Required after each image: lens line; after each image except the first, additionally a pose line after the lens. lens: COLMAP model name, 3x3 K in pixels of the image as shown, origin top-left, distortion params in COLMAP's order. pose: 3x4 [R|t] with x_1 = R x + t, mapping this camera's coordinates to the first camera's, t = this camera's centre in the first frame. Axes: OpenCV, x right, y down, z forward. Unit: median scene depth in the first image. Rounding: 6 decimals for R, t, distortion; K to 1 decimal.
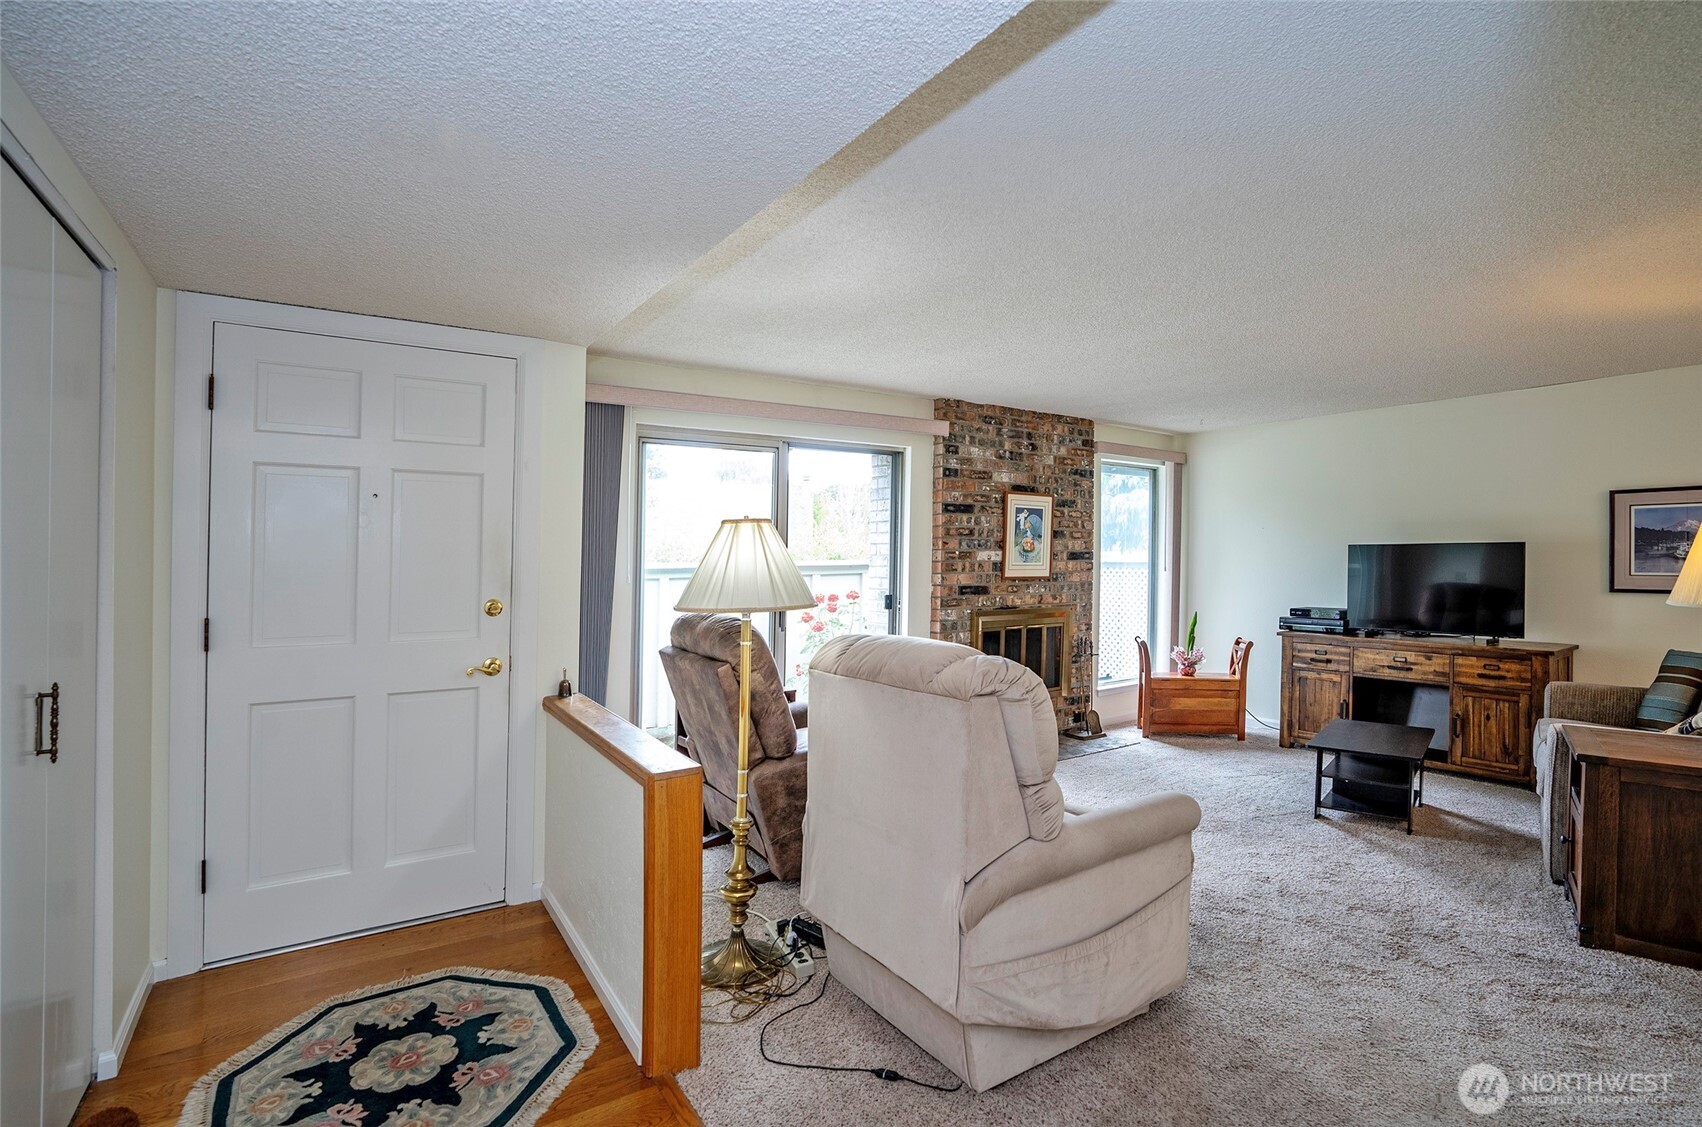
lens RADIAL K [[921.9, 0, 744.8], [0, 921.9, 602.5], [0, 0, 1]] dist [-0.001265, -0.042733]
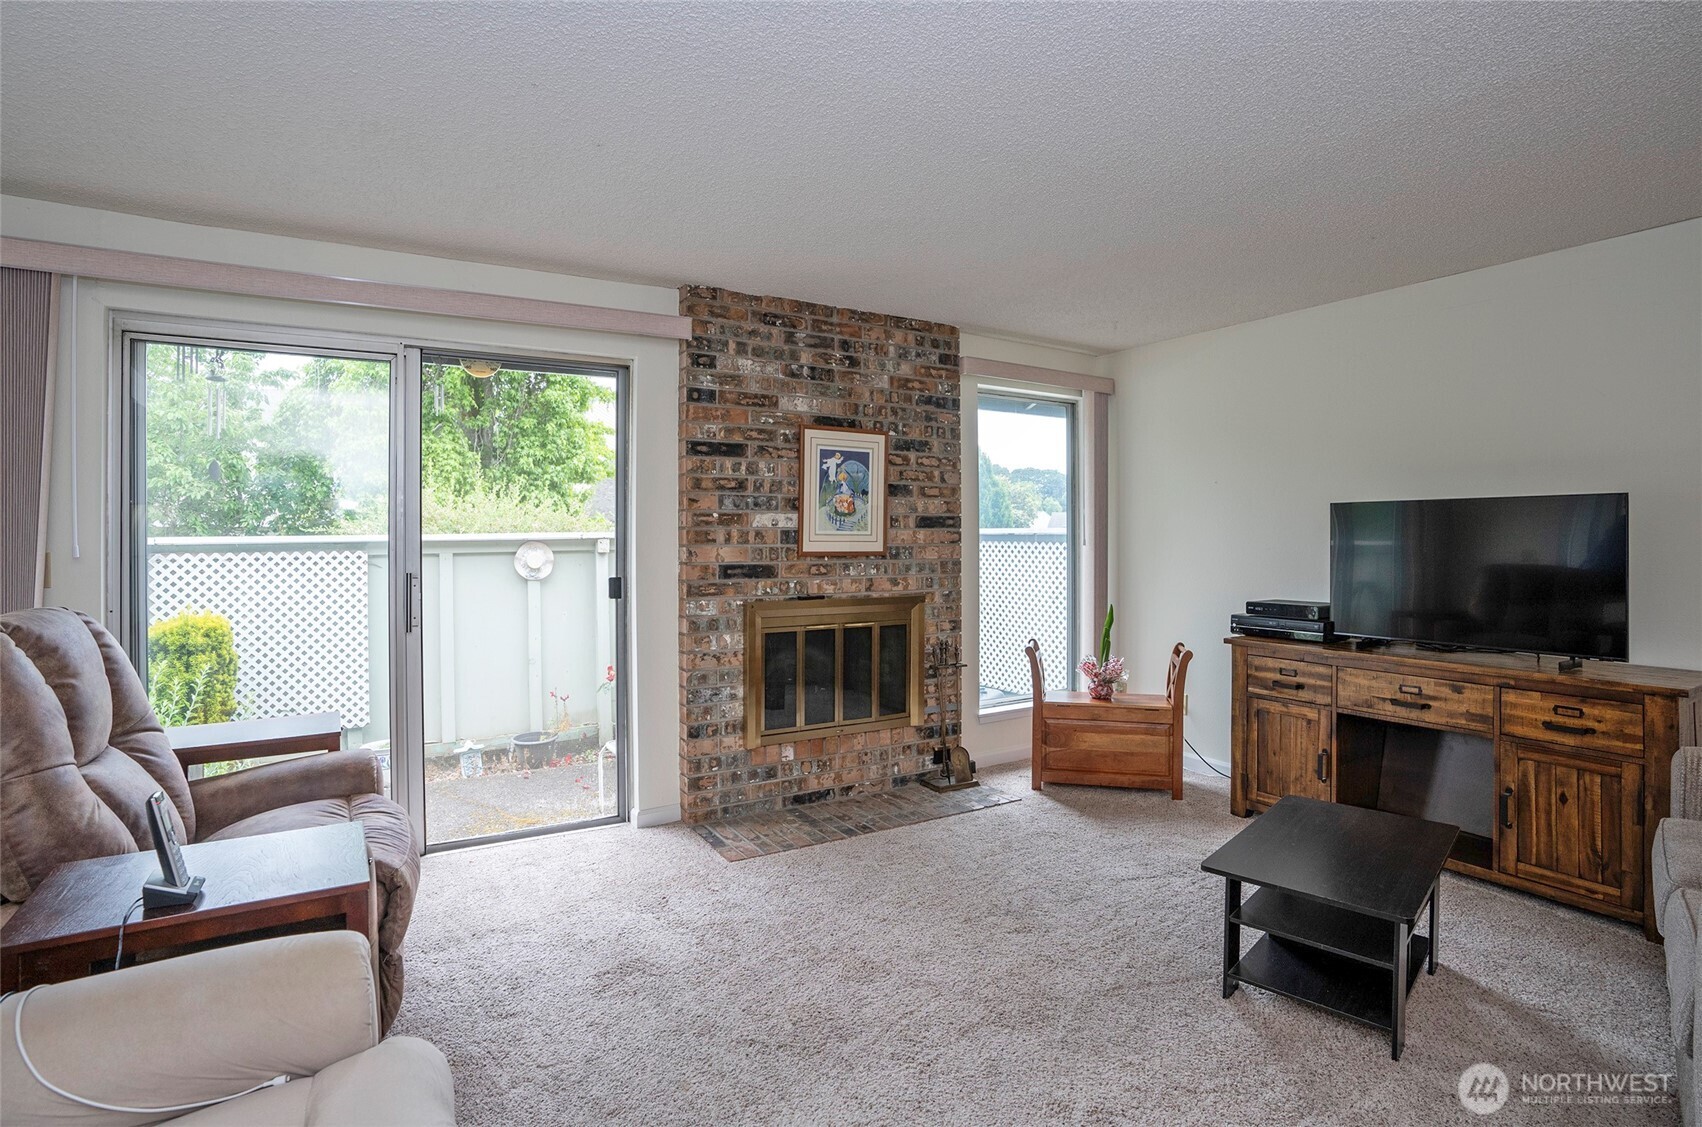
lens RADIAL K [[883.1, 0, 760.2], [0, 883.1, 546.1], [0, 0, 1]] dist [-0.048278, 0.000380]
pose [[0.996087, 0.003740, -0.088298, 0.309974], [-0.006963, 0.999319, -0.036226, -0.008523], [0.088103, 0.036699, 0.995435, 0.357128]]
